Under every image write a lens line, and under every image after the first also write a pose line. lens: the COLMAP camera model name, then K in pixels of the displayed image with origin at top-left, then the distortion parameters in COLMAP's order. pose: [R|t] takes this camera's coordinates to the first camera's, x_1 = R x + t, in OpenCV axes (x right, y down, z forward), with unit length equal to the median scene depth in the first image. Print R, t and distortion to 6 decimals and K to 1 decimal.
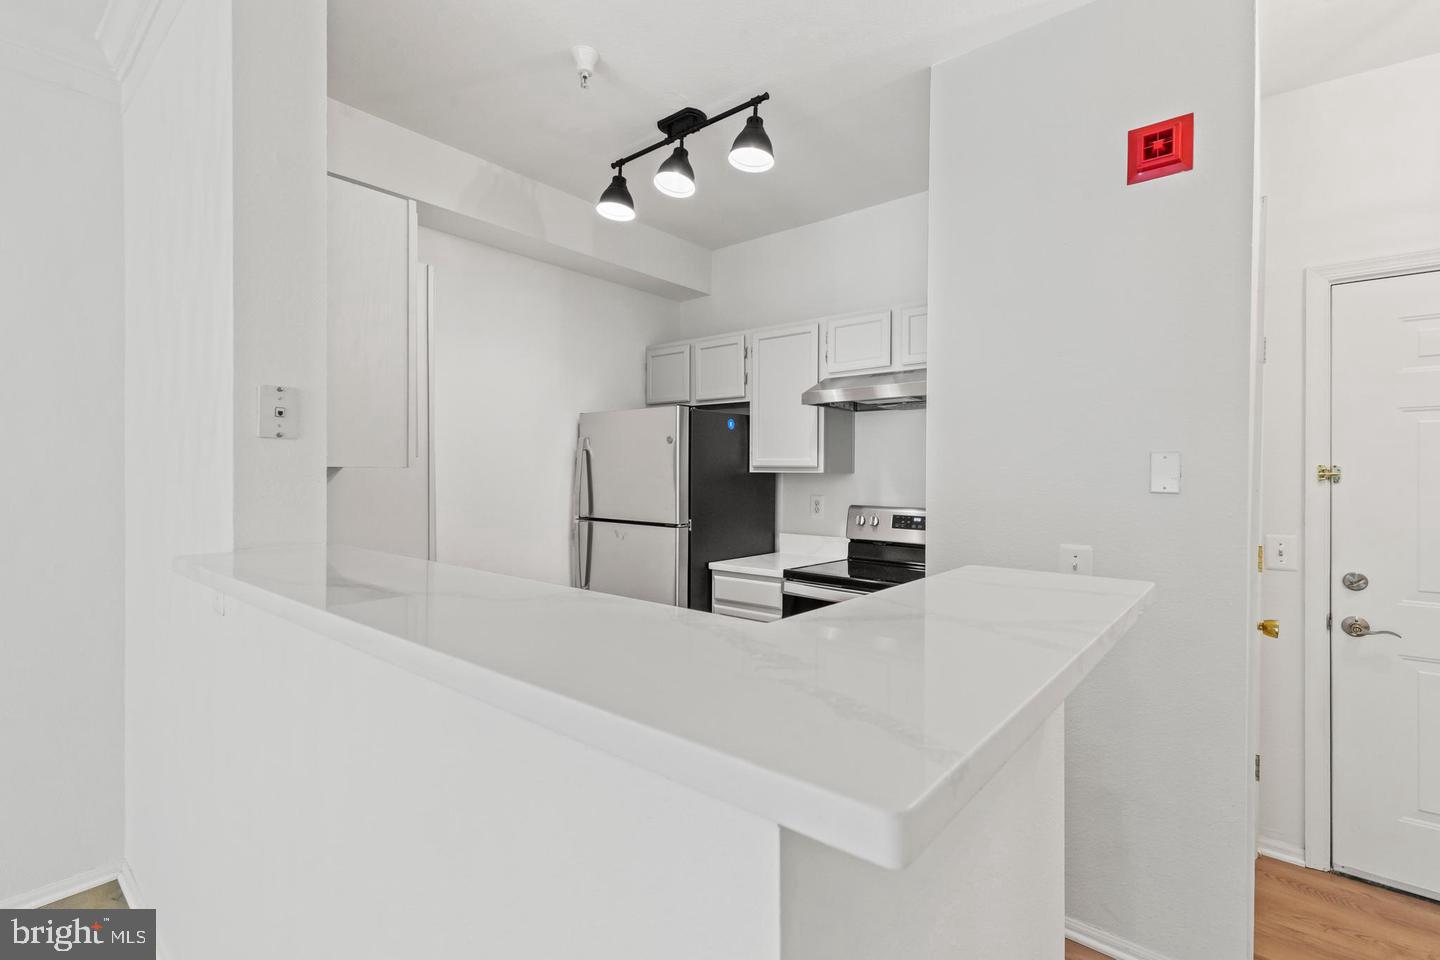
lens RADIAL K [[652.4, 0, 740.9], [0, 652.4, 475.1], [0, 0, 1]] dist [0.003596, 0.000564]
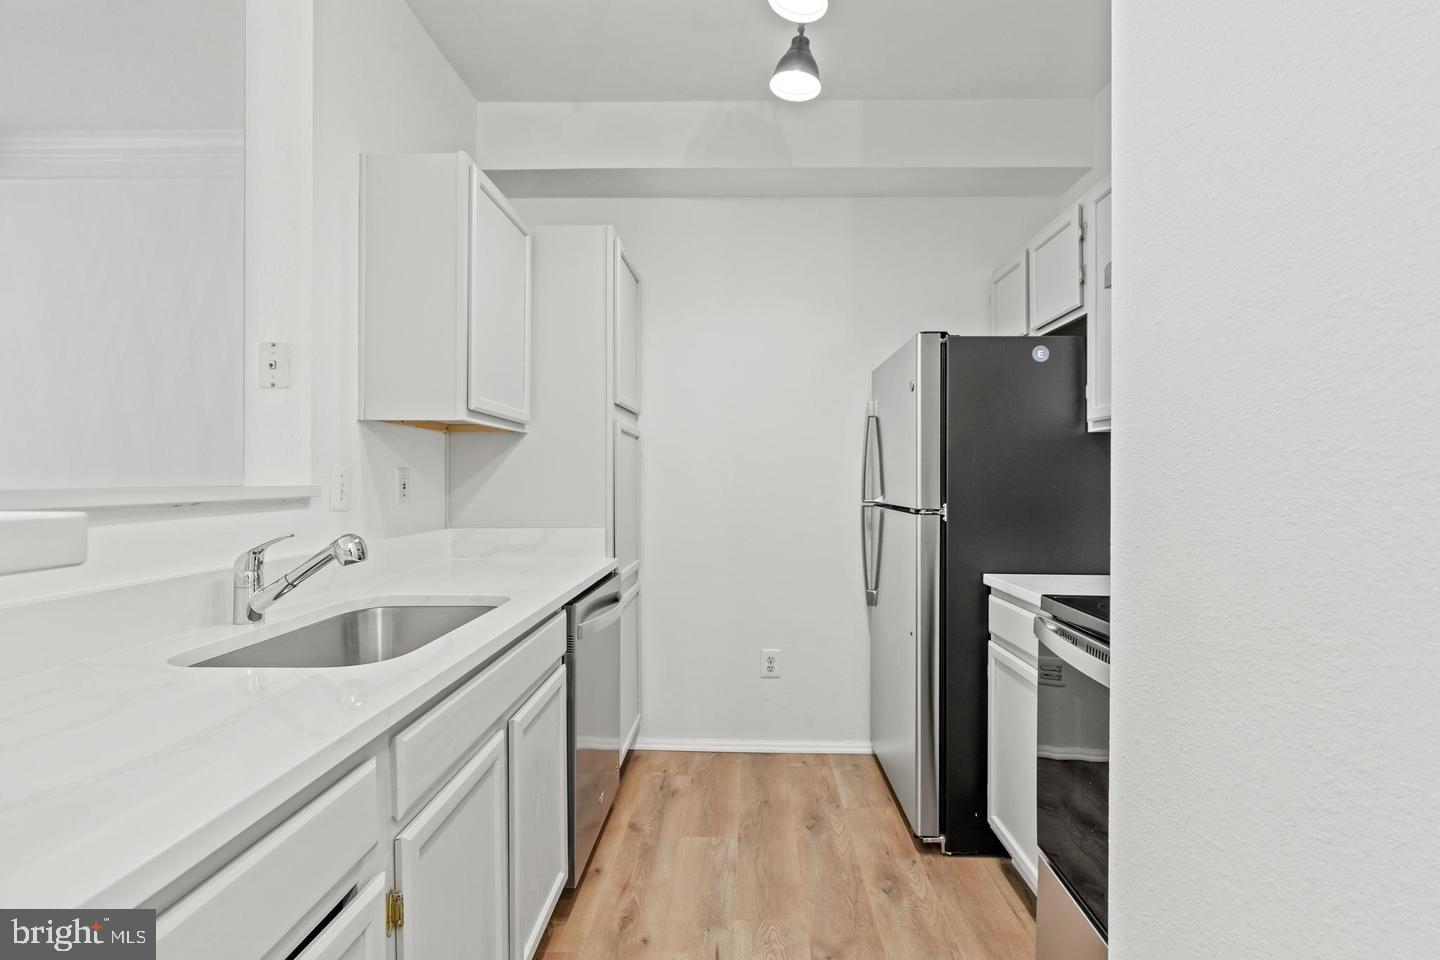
lens RADIAL K [[641.4, 0, 720.0], [0, 641.4, 480.0], [0, 0, 1]] dist [-0.000547, -0.000324]
pose [[0.608629, -0.004516, -0.793442, 0.442308], [-0.003744, 0.999956, -0.008563, 0.075291], [0.793446, 0.008182, 0.608585, 0.639063]]
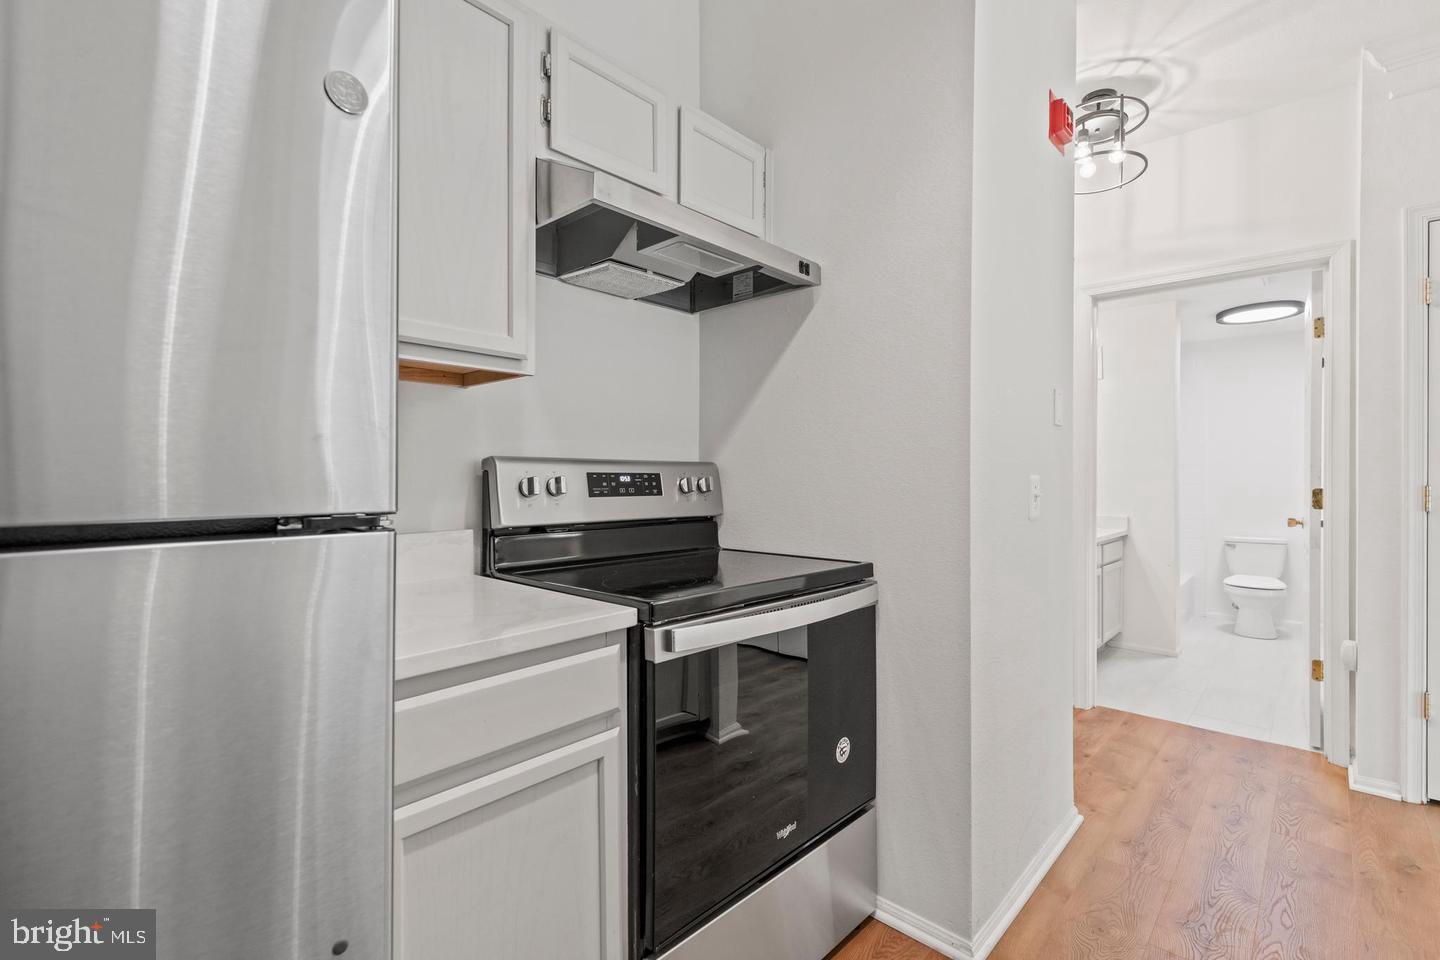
lens RADIAL K [[665.2, 0, 719.9], [0, 665.2, 473.6], [0, 0, 1]] dist [0.012517, 0.000108]
pose [[0.047658, -0.002602, 0.998860, -0.462821], [0.000364, 0.999997, 0.002588, 0.089756], [-0.998864, 0.000240, 0.047659, 1.285587]]
